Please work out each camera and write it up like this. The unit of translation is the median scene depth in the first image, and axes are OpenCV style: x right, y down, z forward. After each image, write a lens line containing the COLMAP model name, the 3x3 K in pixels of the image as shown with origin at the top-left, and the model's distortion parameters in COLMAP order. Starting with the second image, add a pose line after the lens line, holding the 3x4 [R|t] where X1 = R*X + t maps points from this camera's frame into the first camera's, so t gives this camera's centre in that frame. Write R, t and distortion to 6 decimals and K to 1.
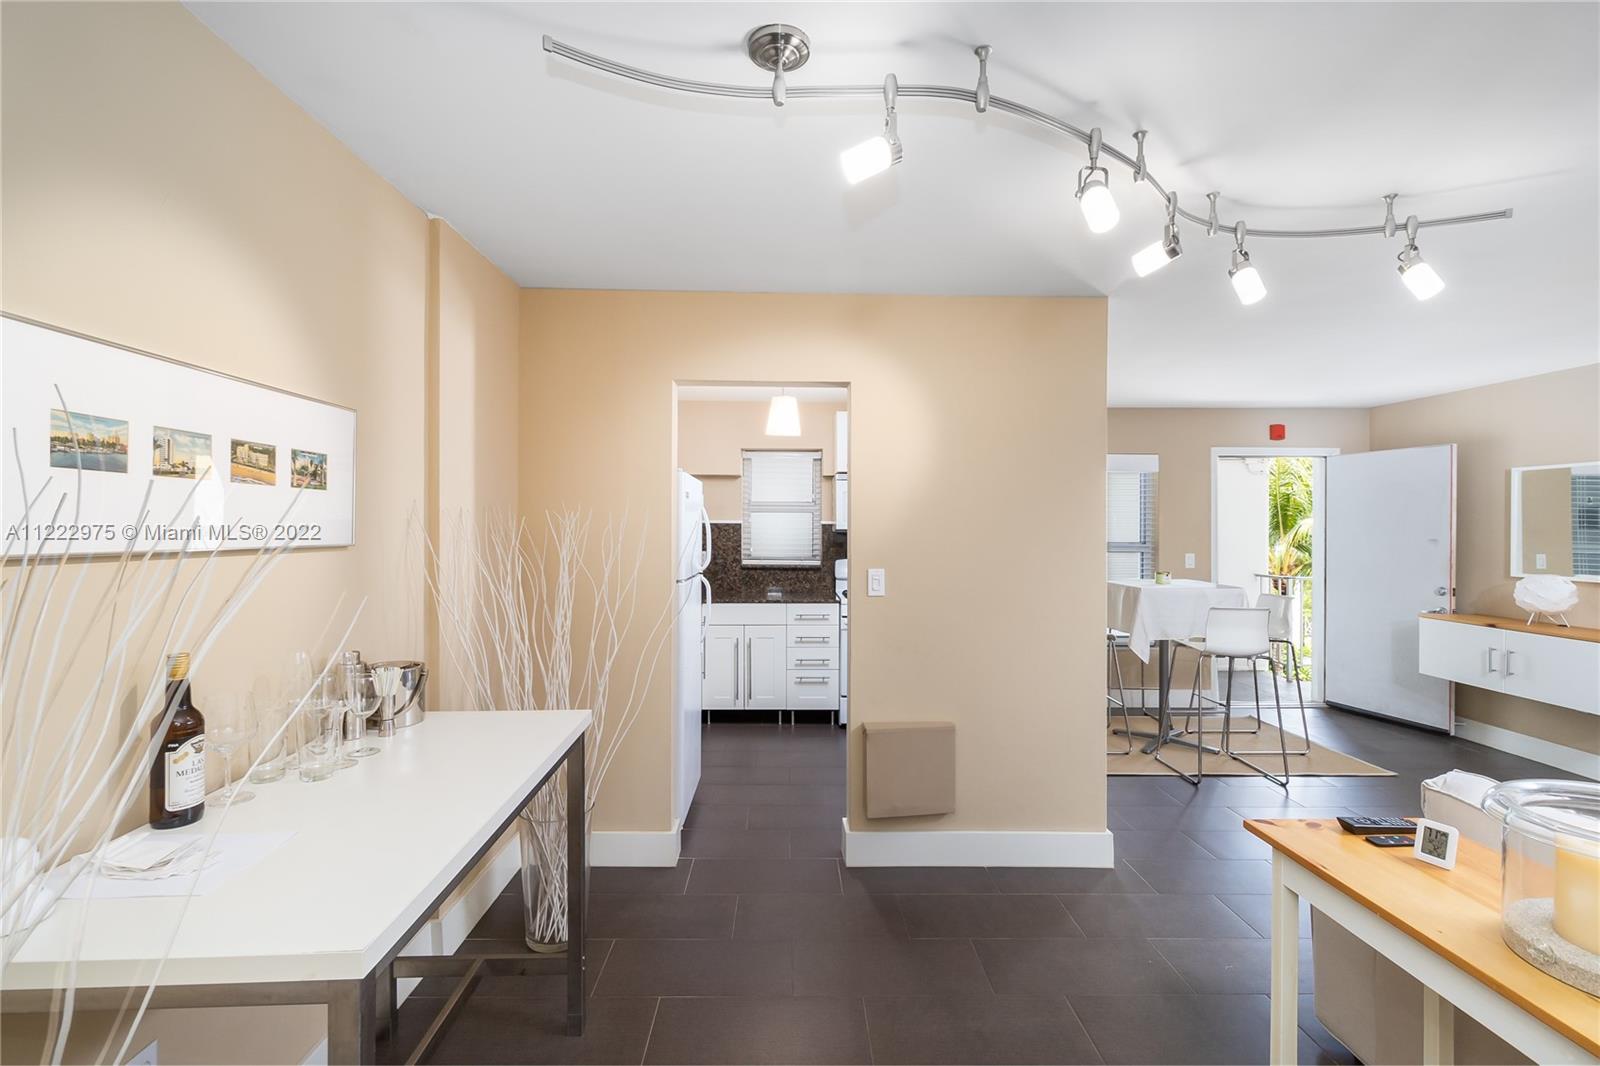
lens RADIAL K [[728.9, 0, 795.6], [0, 728.9, 526.0], [0, 0, 1]] dist [0.009832, -0.001574]
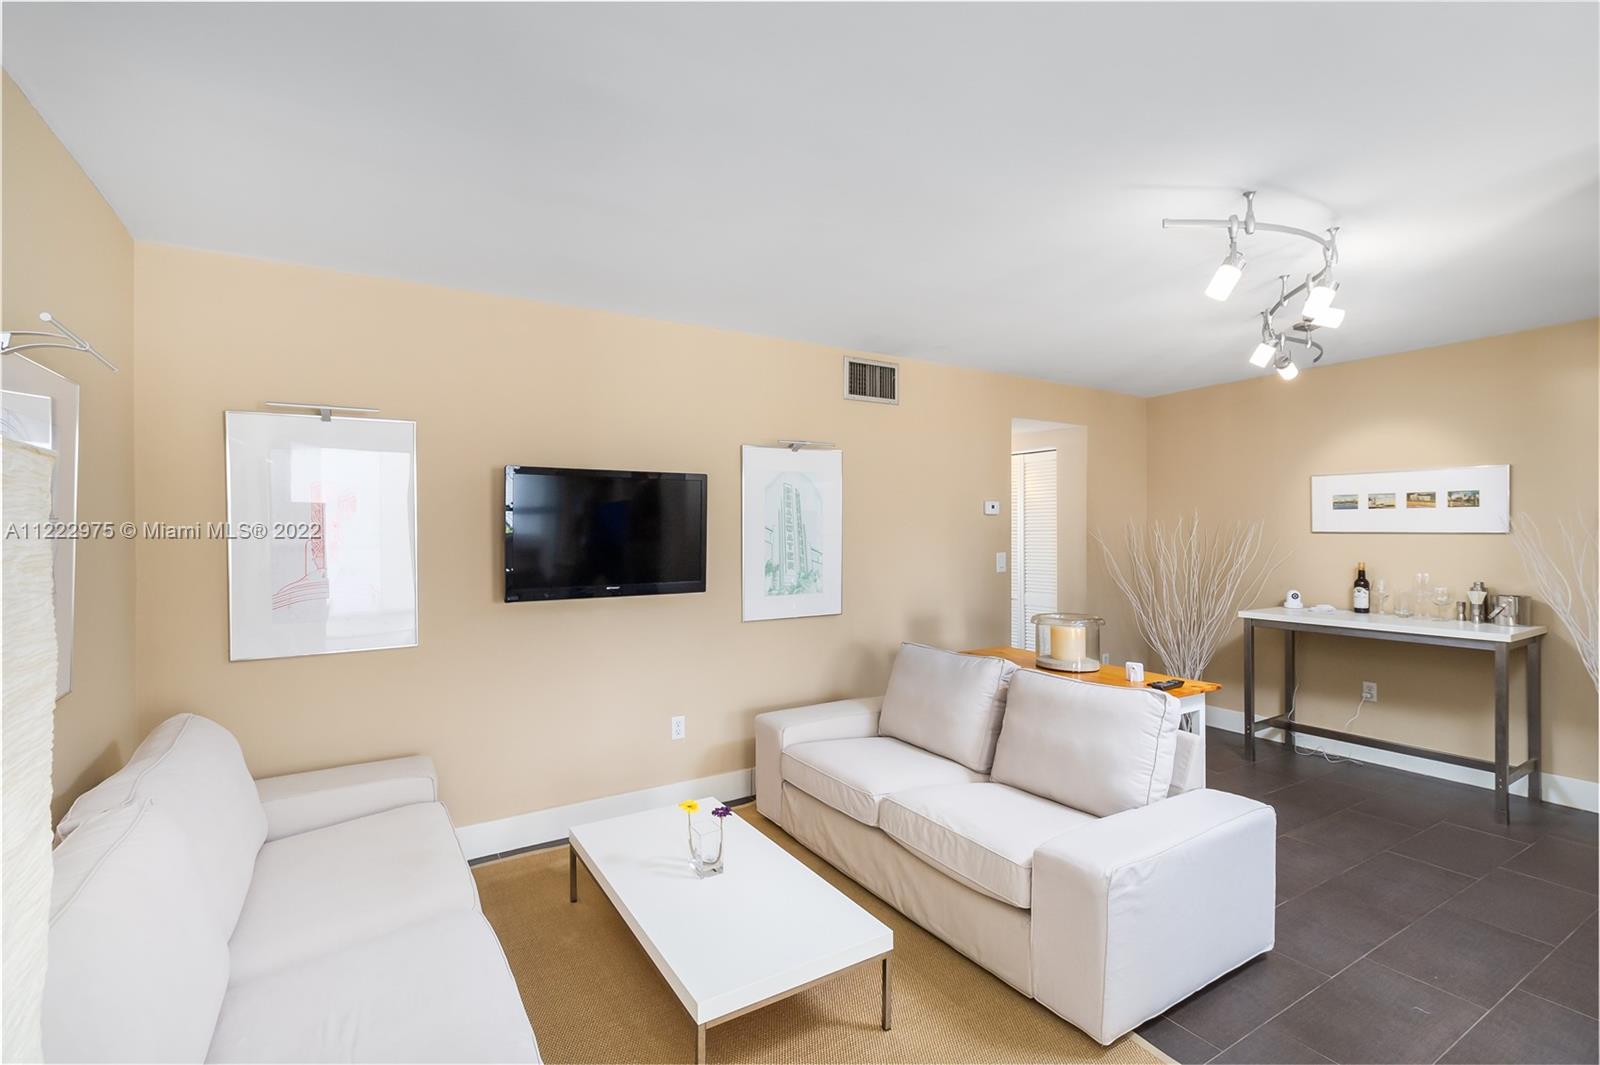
lens RADIAL K [[728.9, 0, 800.9], [0, 728.9, 533.0], [0, 0, 1]] dist [0.009832, -0.001574]
pose [[-0.861830, 0.003144, -0.507188, 0.767201], [0.003325, 0.999994, 0.000548, 0.007472], [0.507187, -0.001214, -0.861835, 0.647384]]
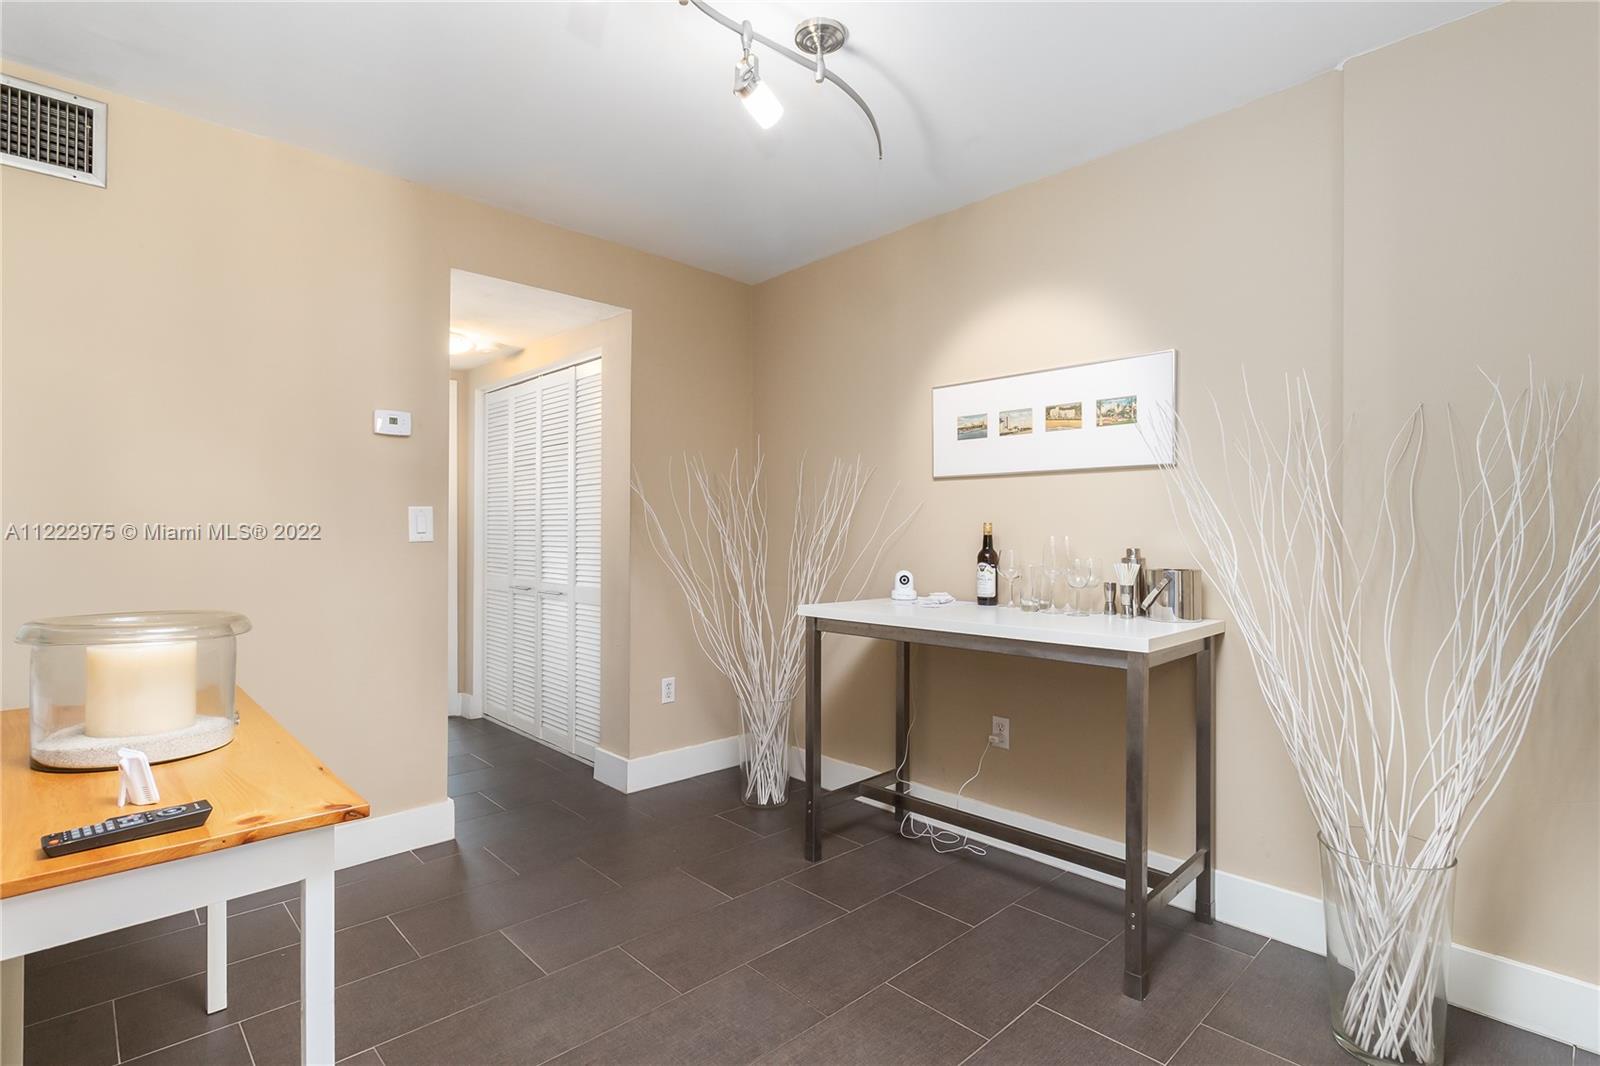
lens RADIAL K [[772.8, 0, 793.6], [0, 772.8, 531.0], [0, 0, 1]] dist [-0.003170, -0.000441]
pose [[-0.735903, -0.005802, -0.677062, 0.255791], [-0.003003, 0.999981, -0.005306, 0.052937], [0.677080, -0.001872, -0.735907, 0.556424]]
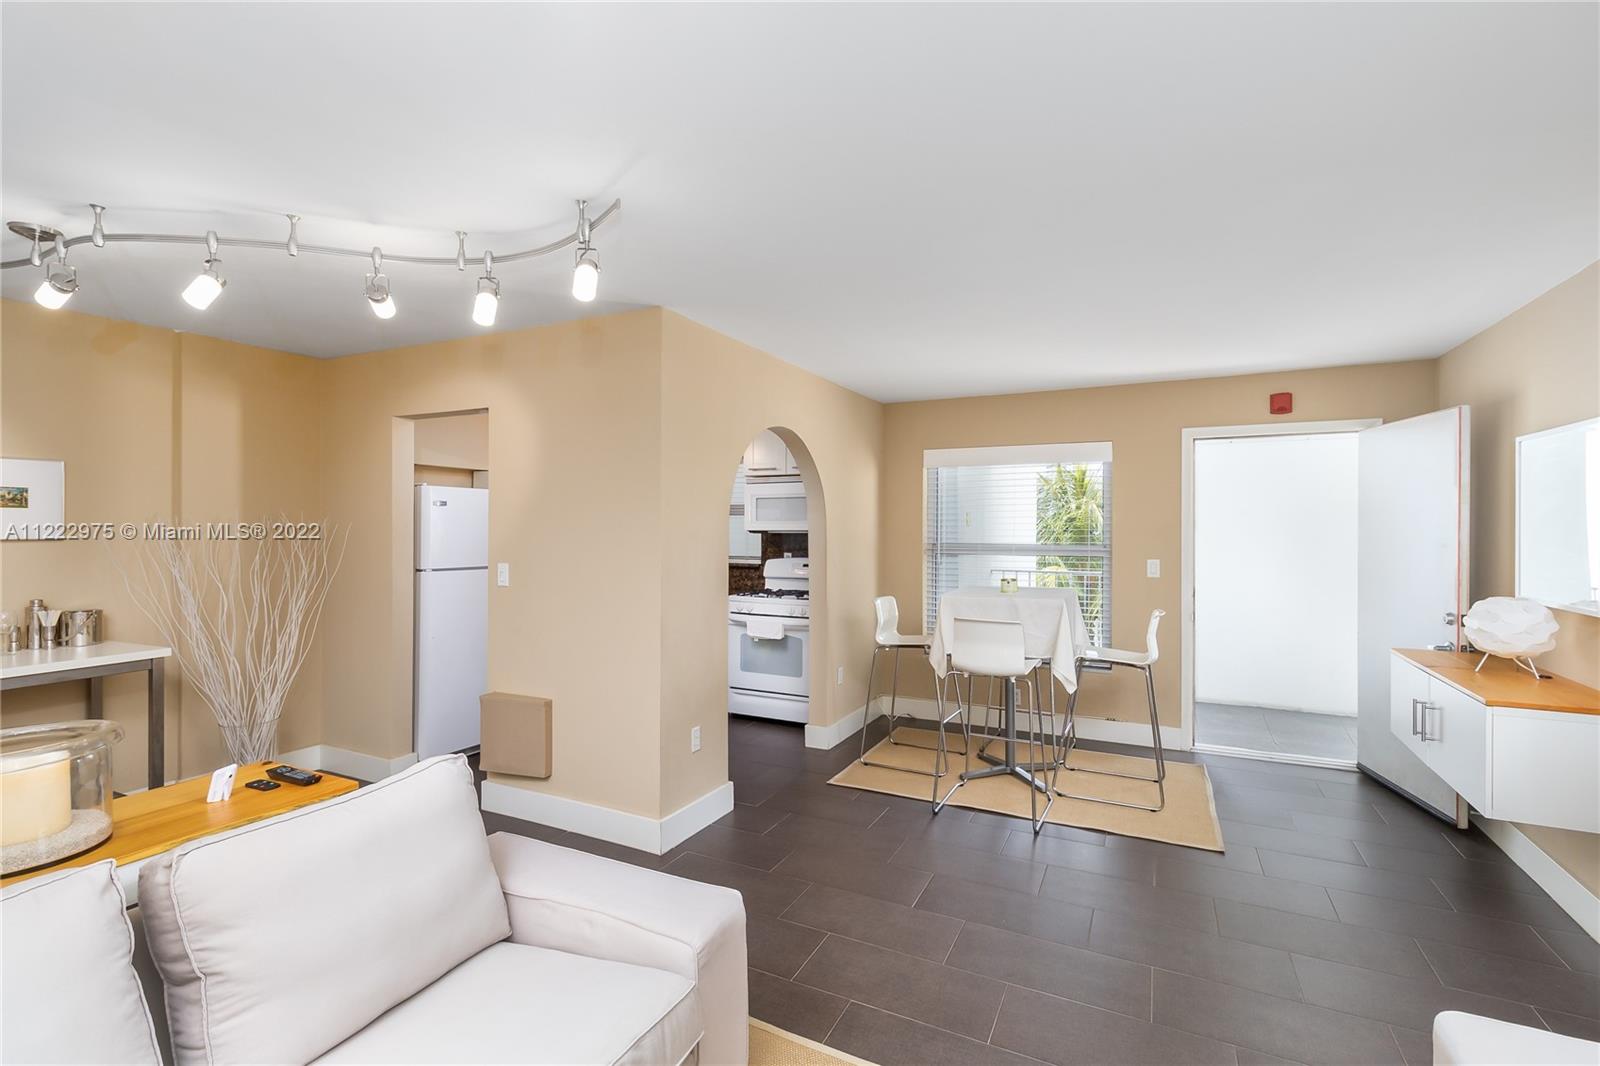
lens RADIAL K [[728.9, 0, 794.9], [0, 728.9, 529.5], [0, 0, 1]] dist [0.009832, -0.001574]
pose [[0.887269, -0.001094, -0.461250, 0.637637], [0.002492, 0.999994, 0.002423, 0.001243], [0.461245, -0.003299, 0.887267, 0.096314]]
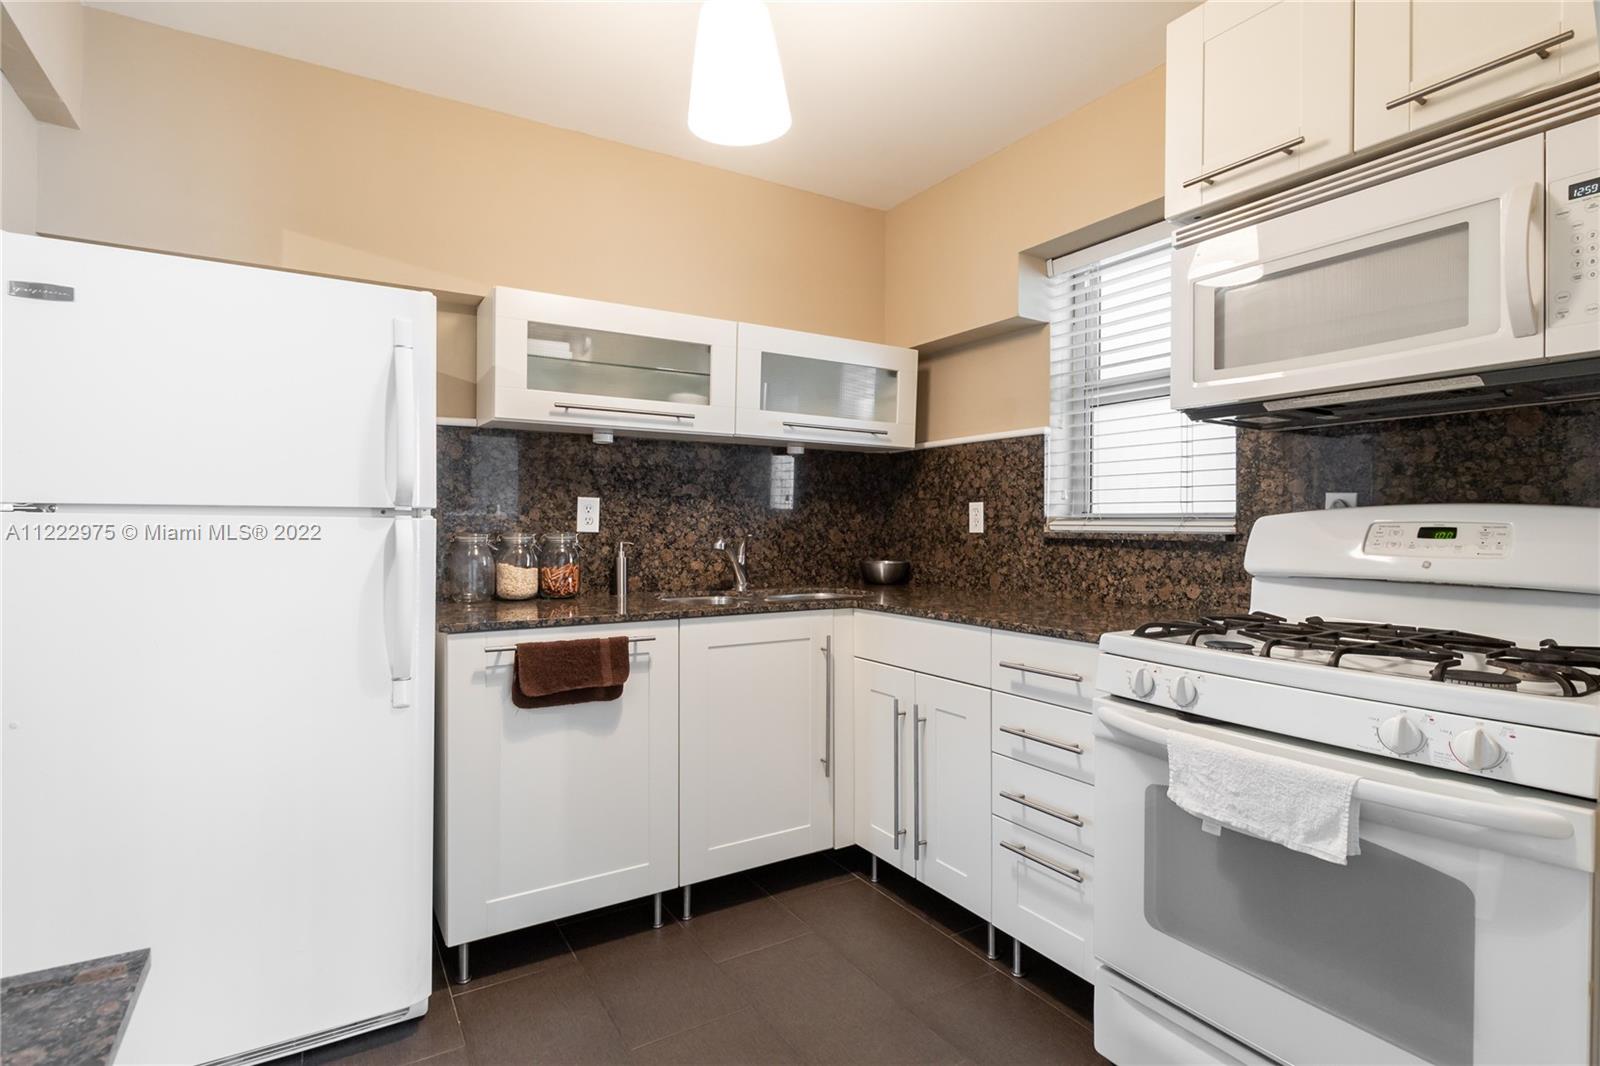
lens RADIAL K [[785.7, 0, 799.2], [0, 785.7, 522.9], [0, 0, 1]] dist [-0.002650, -0.000188]
pose [[0.512362, -0.006325, -0.858746, 0.273489], [0.002148, 0.999979, -0.006083, 0.056792], [0.858767, 0.001272, 0.512365, 0.723417]]
